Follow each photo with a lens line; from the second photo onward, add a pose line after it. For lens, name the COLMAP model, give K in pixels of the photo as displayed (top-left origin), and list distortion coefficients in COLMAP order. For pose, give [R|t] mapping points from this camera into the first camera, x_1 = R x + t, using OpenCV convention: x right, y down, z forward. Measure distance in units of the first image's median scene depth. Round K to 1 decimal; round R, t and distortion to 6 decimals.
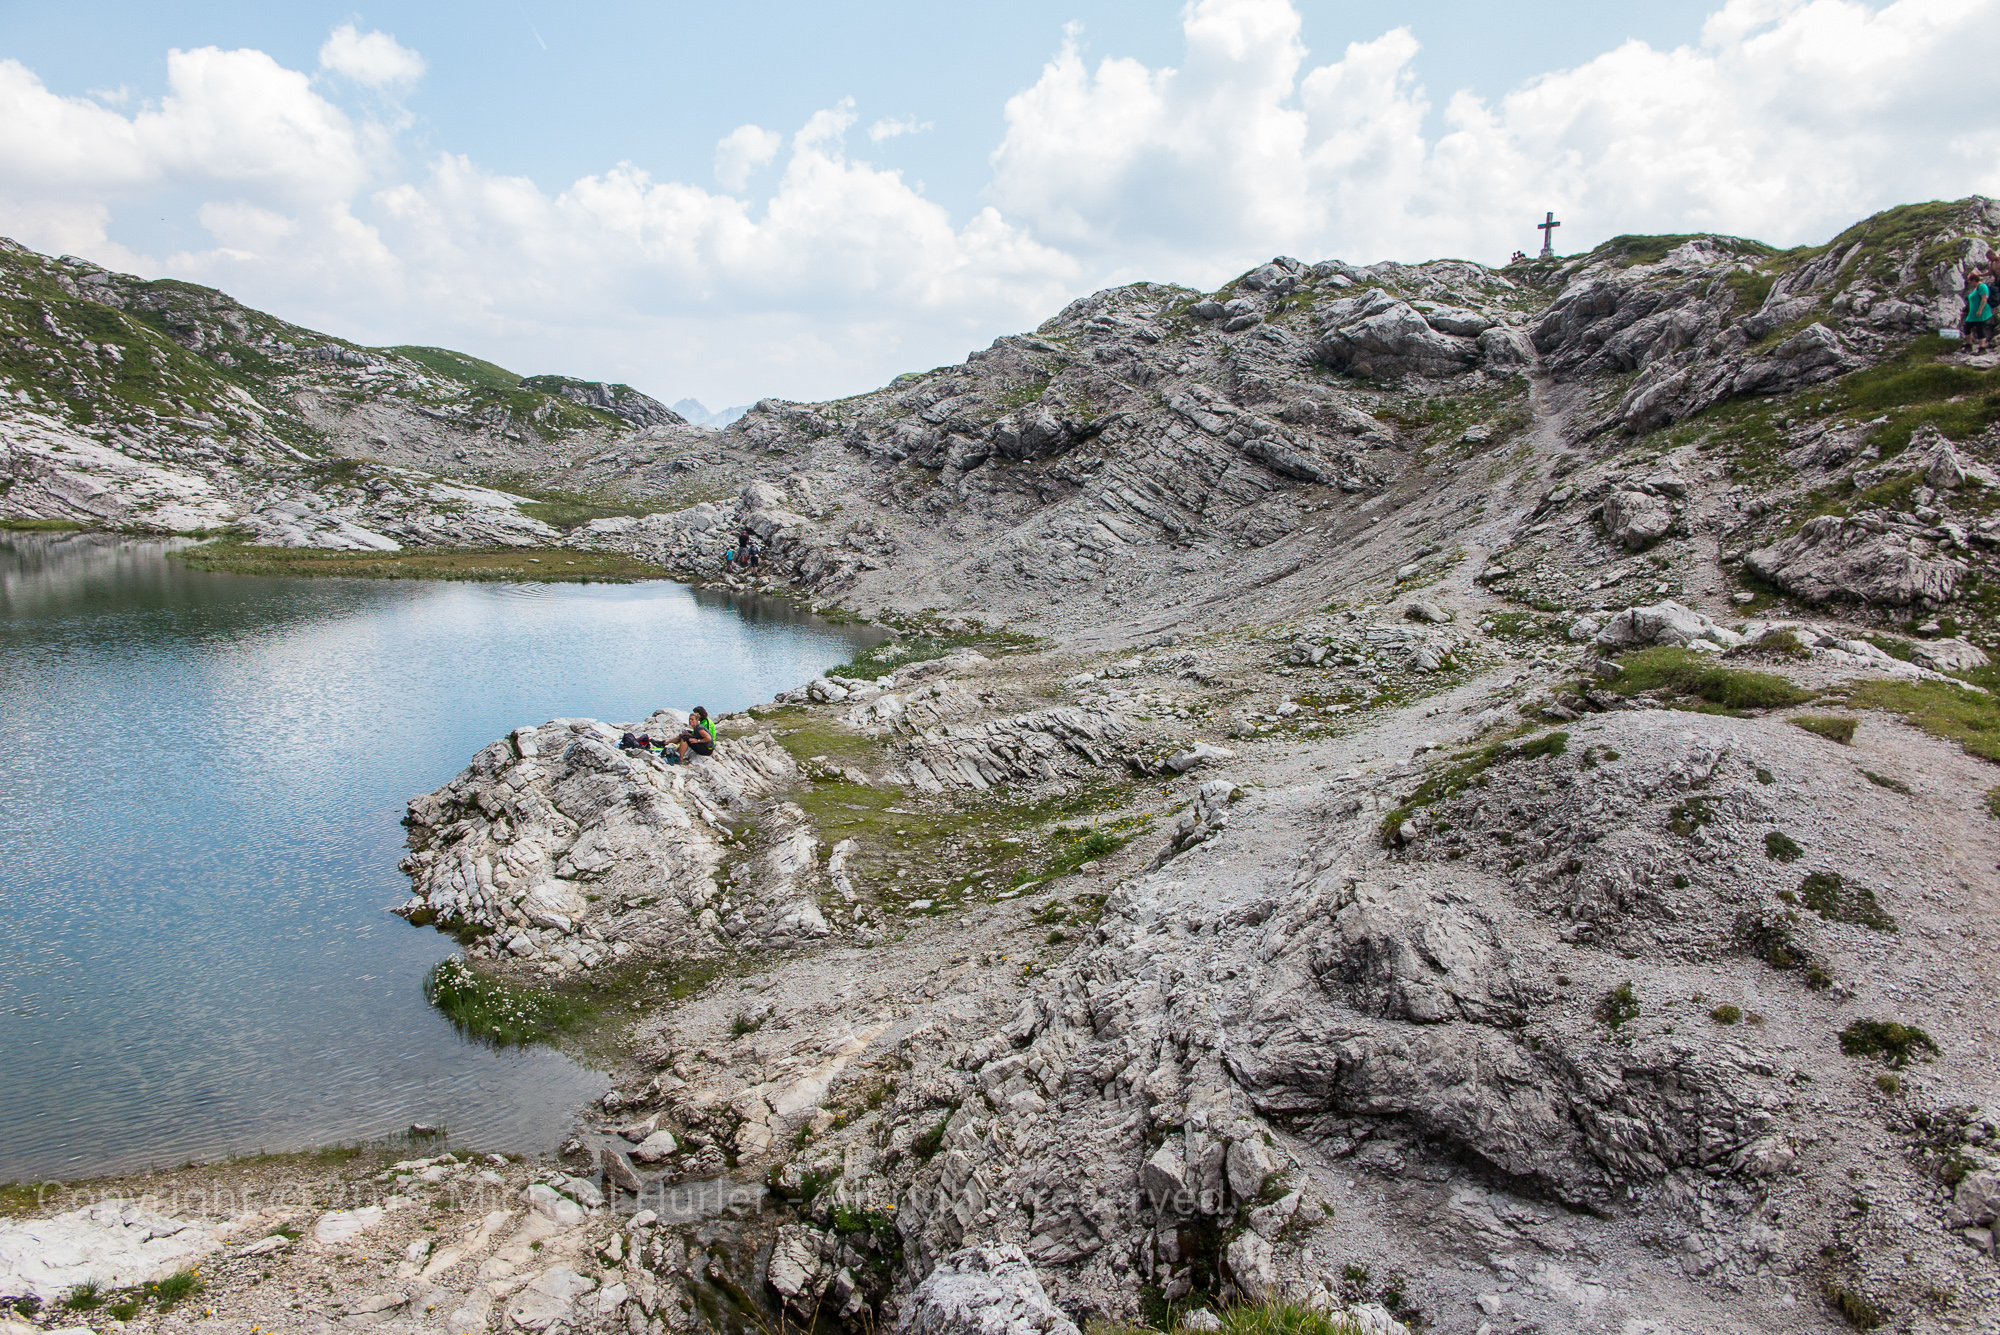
lens RADIAL K [[1558.4, 0, 1005.8], [0, 1558.4, 665.9], [0, 0, 1]] dist [0.023075, 0.002974]
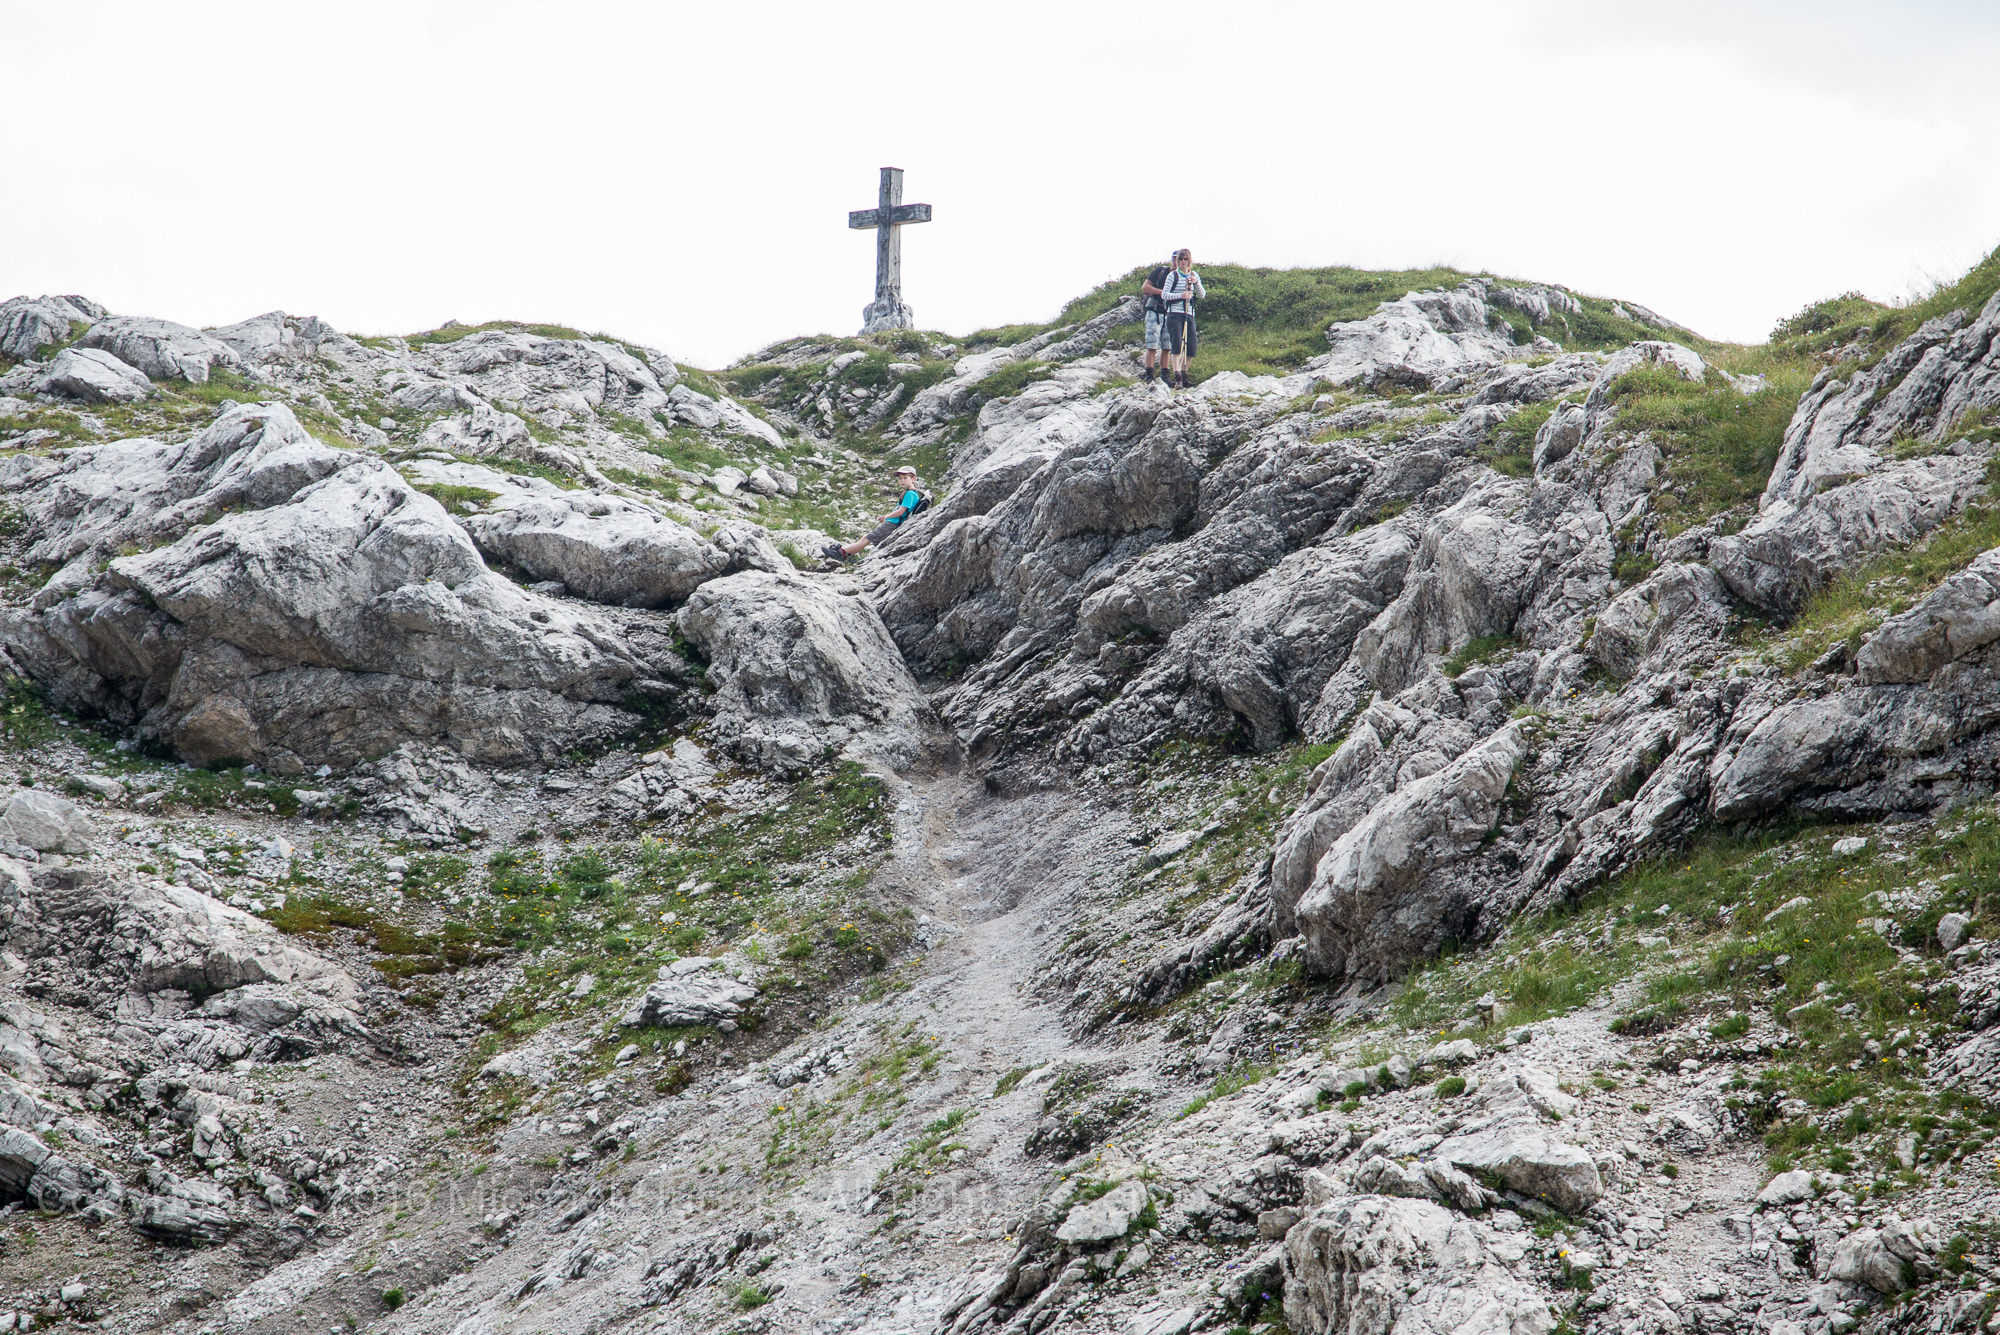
lens RADIAL K [[6491.8, 0, 1009.1], [0, 6491.8, 674.0], [0, 0, 1]] dist [0.580810, 0.000000]
pose [[0.938025, 0.024159, 0.345725, -0.002282], [0.046801, 0.979599, -0.195435, 0.001834], [-0.343393, 0.199503, 0.917758, 0.048112]]
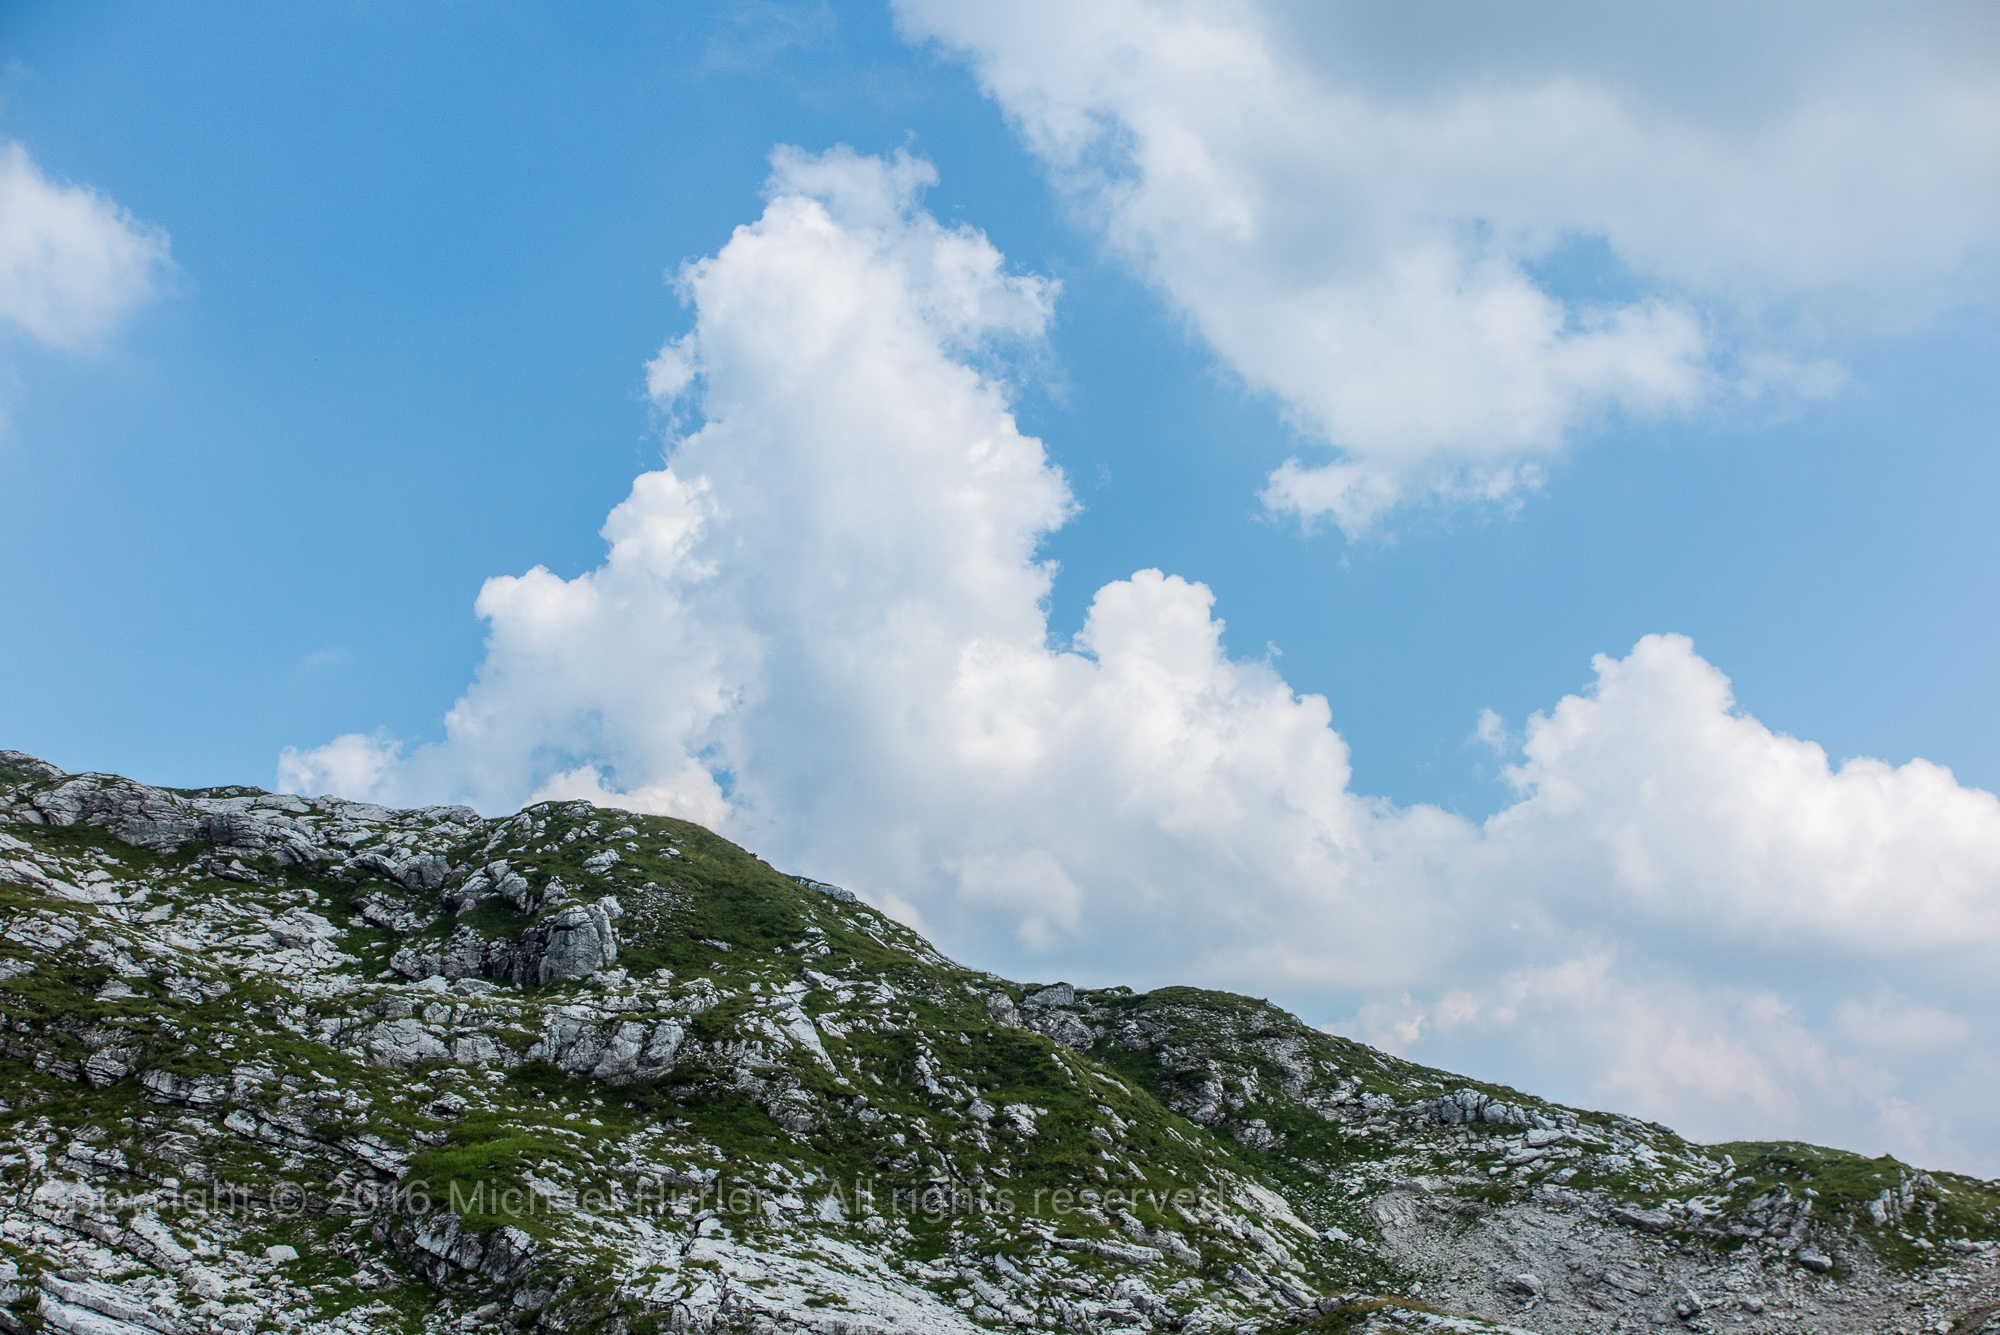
lens RADIAL K [[3019.9, 0, 1033.1], [0, 3019.9, 648.1], [0, 0, 1]] dist [0.048528, 0.000000]
pose [[0.809495, -0.155328, -0.566207, -0.013096], [-0.068410, 0.932849, -0.353713, -0.005129], [0.583127, 0.325064, 0.744511, 0.270922]]
